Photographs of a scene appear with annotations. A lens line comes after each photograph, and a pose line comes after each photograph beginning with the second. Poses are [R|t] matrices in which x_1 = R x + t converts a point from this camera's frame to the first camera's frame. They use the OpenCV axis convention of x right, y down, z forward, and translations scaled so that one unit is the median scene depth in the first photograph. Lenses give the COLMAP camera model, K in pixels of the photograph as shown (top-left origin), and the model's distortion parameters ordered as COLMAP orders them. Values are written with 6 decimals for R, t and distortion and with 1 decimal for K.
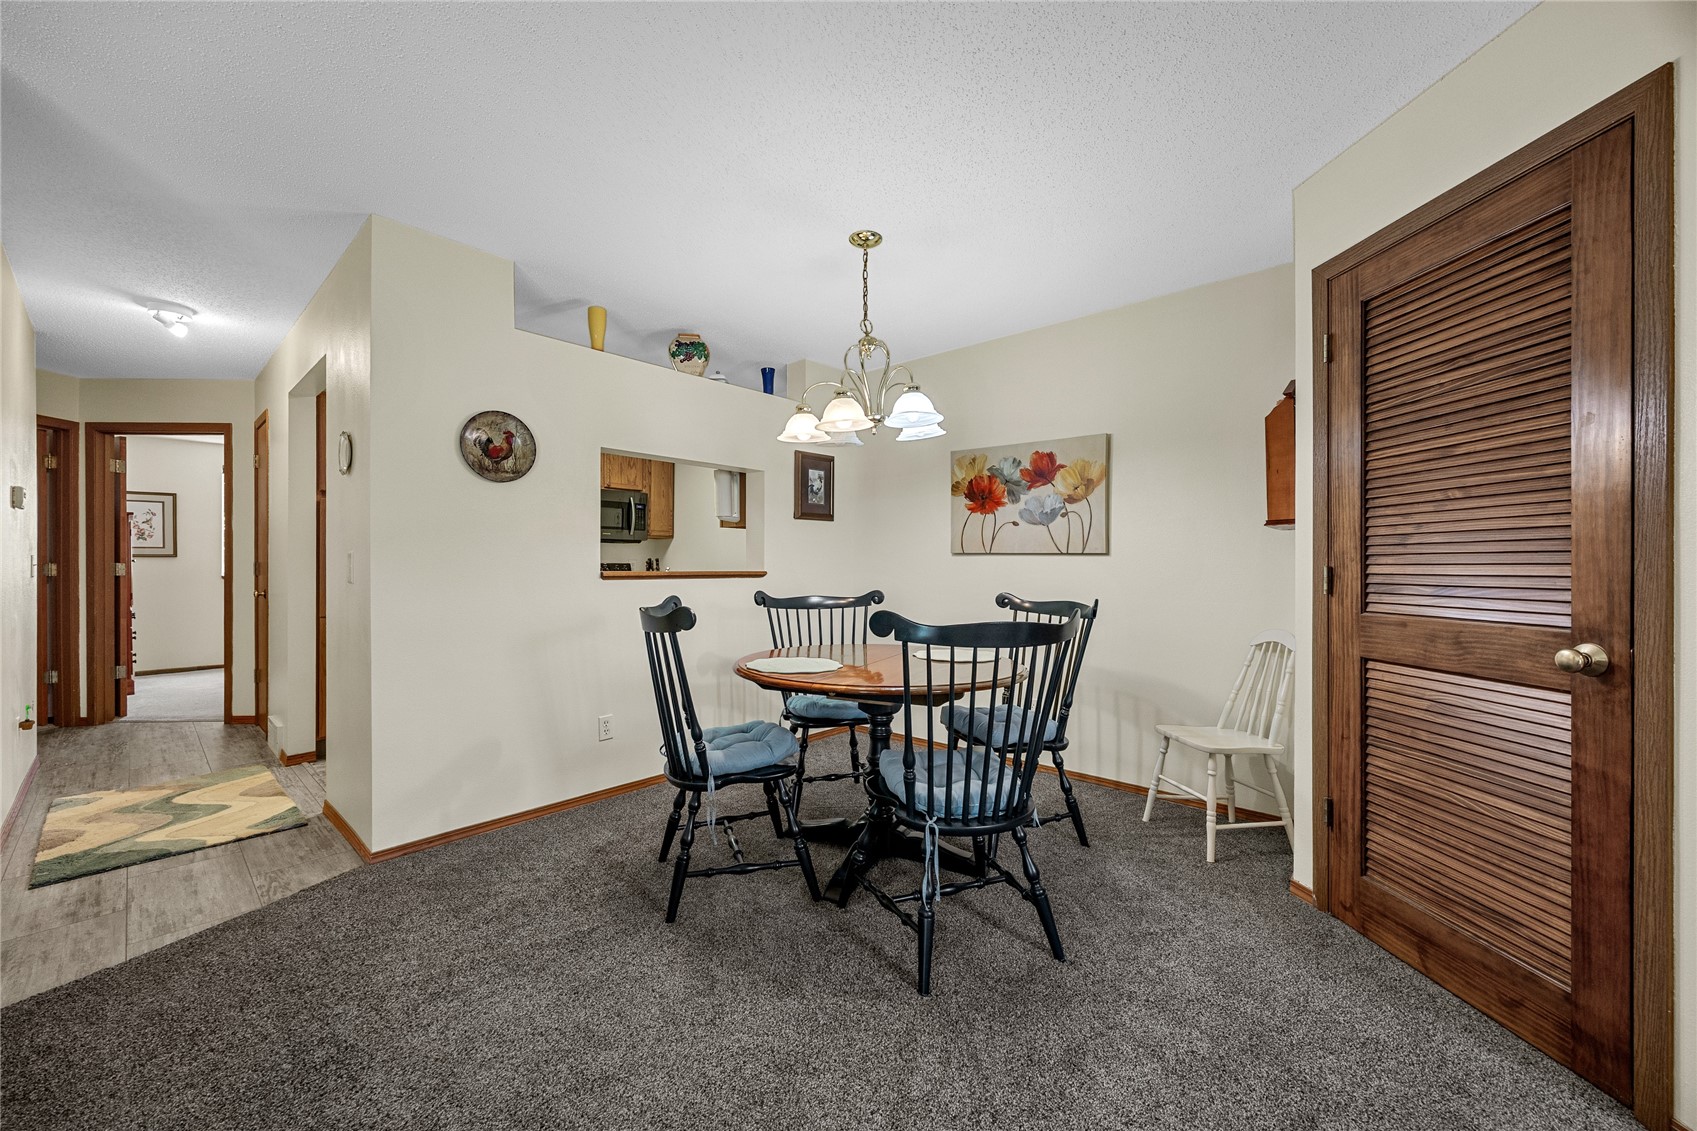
lens RADIAL K [[650.6, 0, 844.1], [0, 650.6, 563.1], [0, 0, 1]] dist [-0.000909, -0.000079]
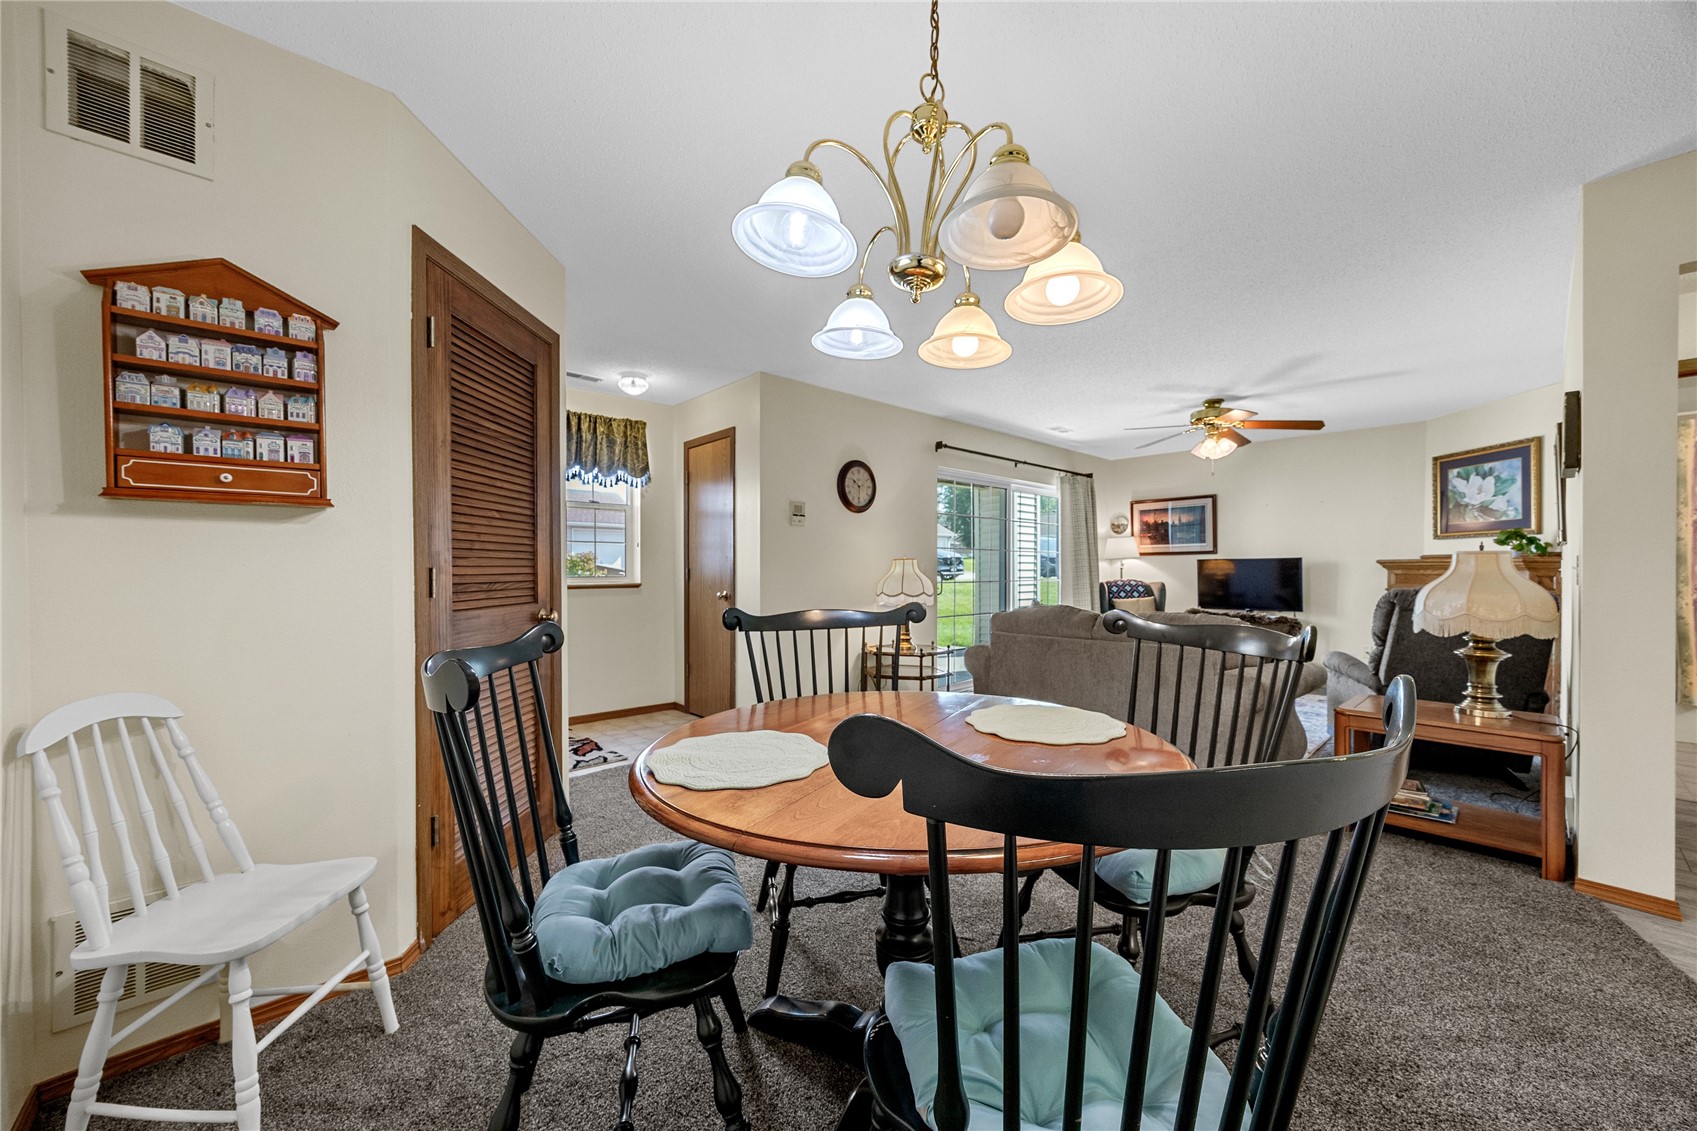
lens RADIAL K [[657.8, 0, 874.7], [0, 657.8, 569.7], [0, 0, 1]] dist [0.000337, 0.000099]
pose [[-0.999019, 0.001057, 0.044266, 0.069750], [0.000949, 0.999997, -0.002461, 0.009855], [-0.044268, -0.002416, -0.999017, 1.841576]]
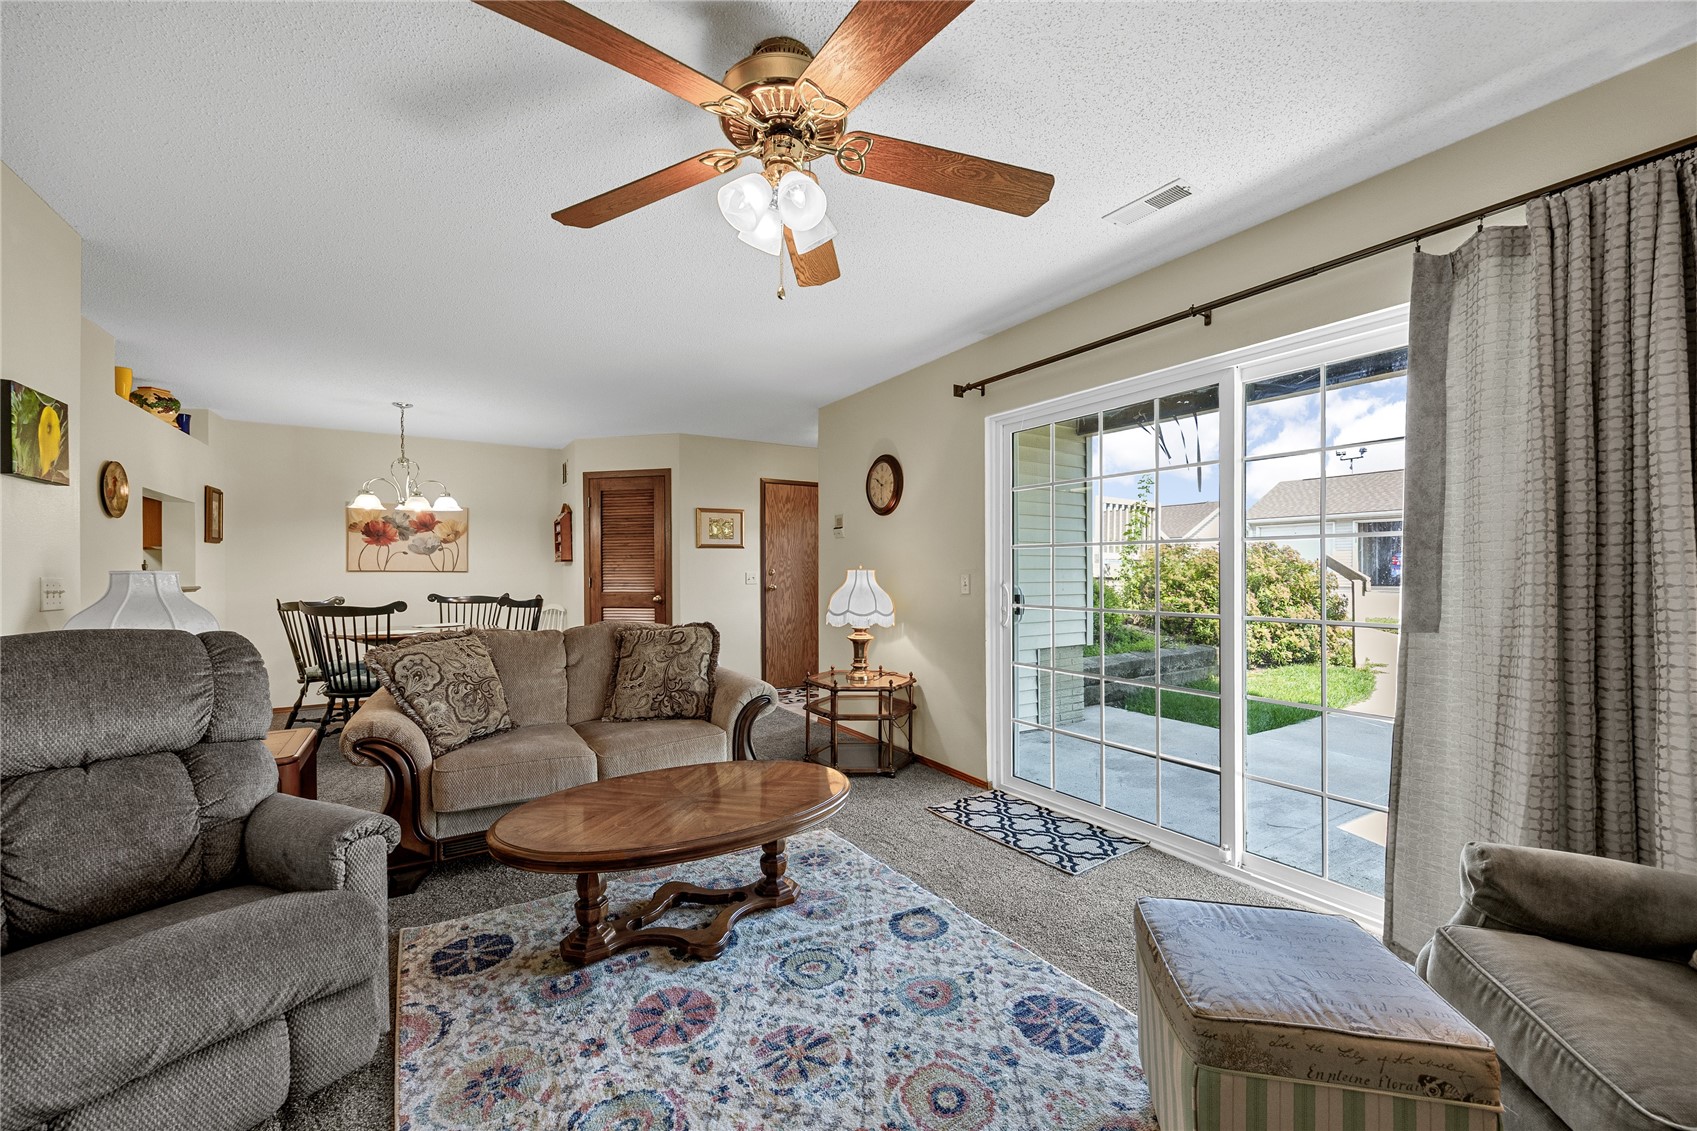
lens RADIAL K [[657.8, 0, 874.7], [0, 657.8, 569.7], [0, 0, 1]] dist [0.000337, 0.000099]
pose [[0.226085, -0.000170, 0.974108, -1.693652], [-0.000022, 1.000000, 0.000180, -0.028199], [-0.974108, -0.000062, 0.226085, -0.839100]]
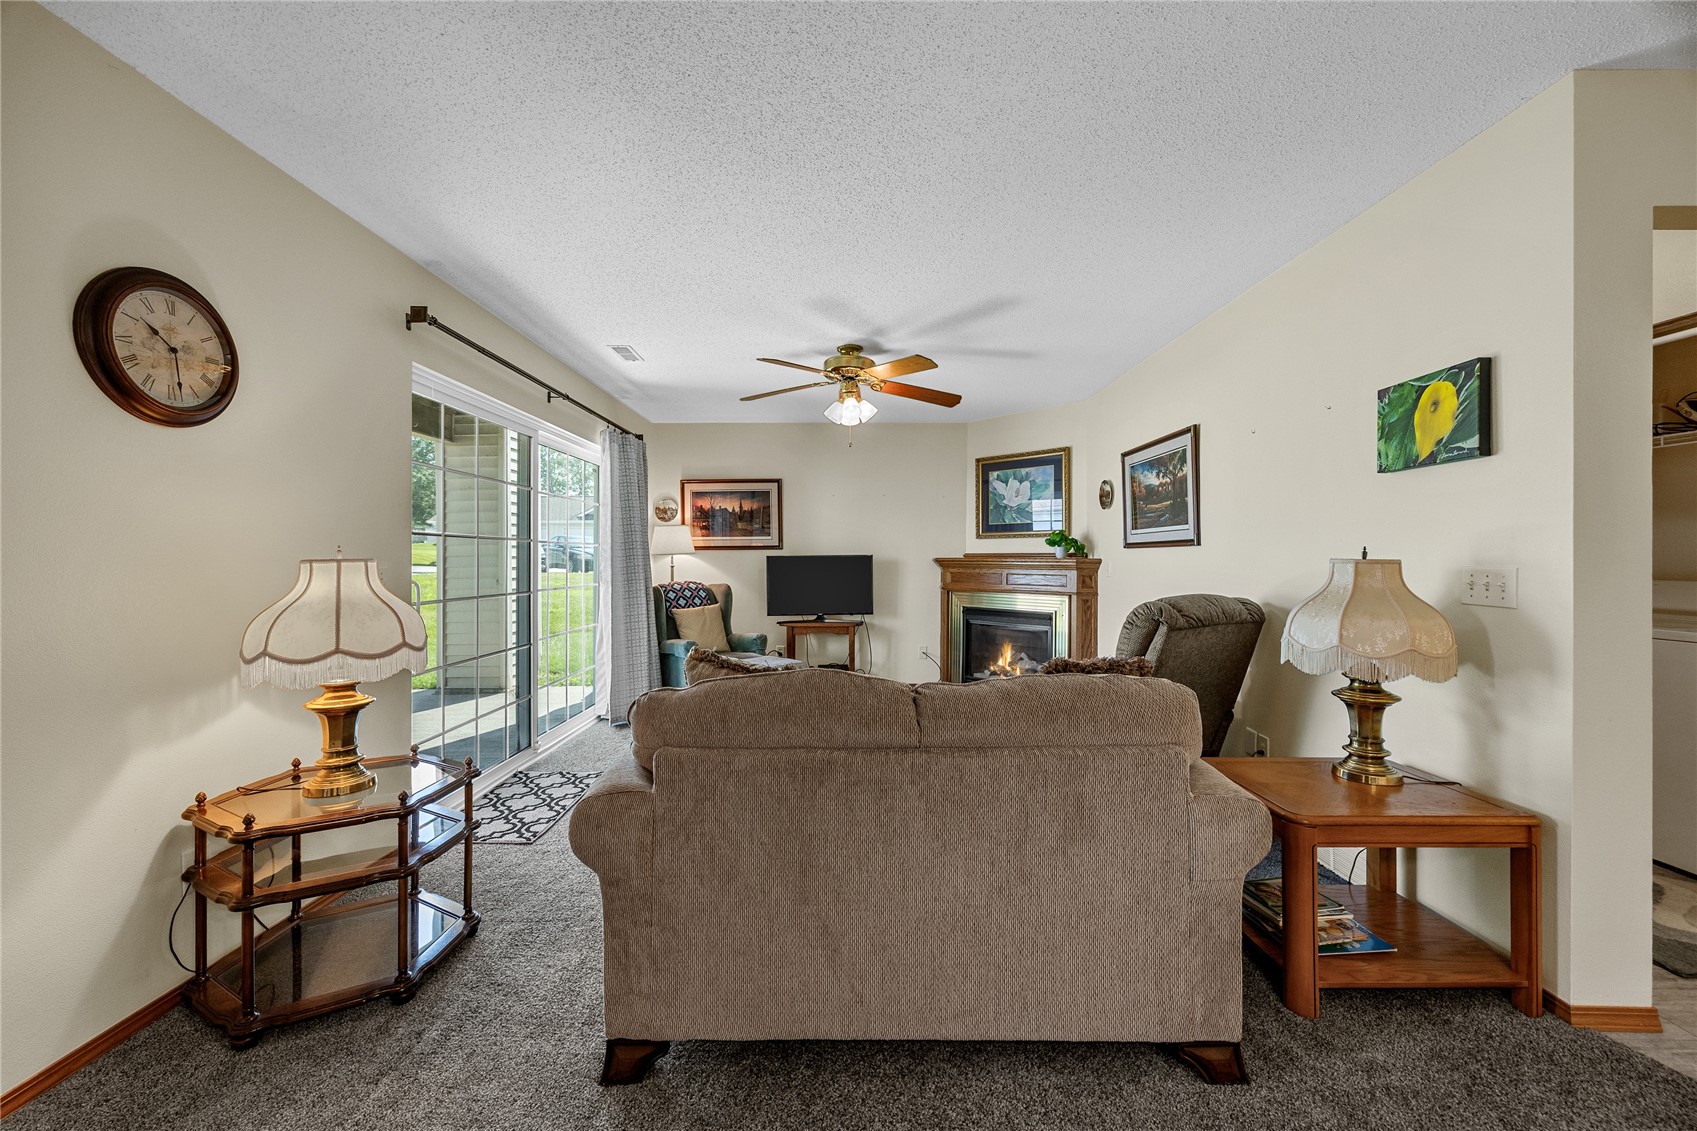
lens RADIAL K [[650.6, 0, 844.1], [0, 650.6, 563.1], [0, 0, 1]] dist [-0.000909, -0.000079]
pose [[-0.744996, 0.004035, -0.667056, 0.145388], [0.001241, 0.999988, 0.004663, -0.030230], [0.667067, 0.002646, -0.744993, 0.699152]]
